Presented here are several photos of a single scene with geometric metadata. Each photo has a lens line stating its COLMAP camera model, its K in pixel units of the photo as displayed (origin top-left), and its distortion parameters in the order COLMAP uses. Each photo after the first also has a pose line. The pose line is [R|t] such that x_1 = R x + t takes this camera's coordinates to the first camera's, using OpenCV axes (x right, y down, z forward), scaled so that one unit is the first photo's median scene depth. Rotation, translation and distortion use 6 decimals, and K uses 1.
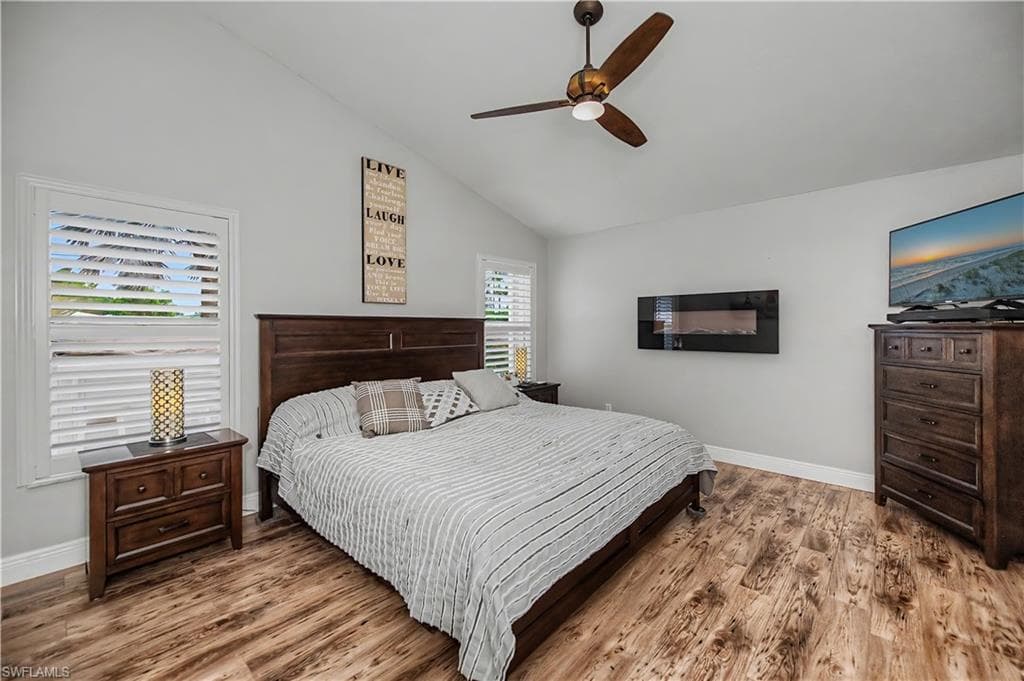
lens RADIAL K [[425.0, 0, 517.4], [0, 425.0, 332.6], [0, 0, 1]] dist [-0.000461, -0.000207]
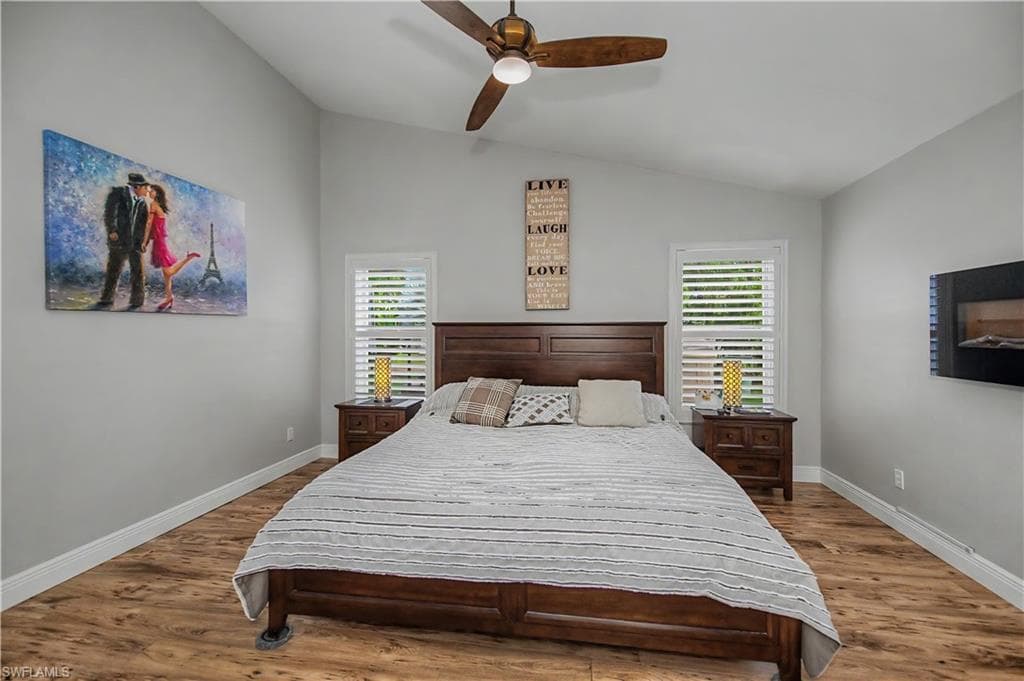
lens RADIAL K [[425.0, 0, 517.4], [0, 425.0, 332.6], [0, 0, 1]] dist [-0.000461, -0.000207]
pose [[0.532808, 0.005844, -0.846216, 0.571557], [-0.012410, 0.999923, -0.000908, -0.008954], [0.846145, 0.010985, 0.532839, 0.371925]]
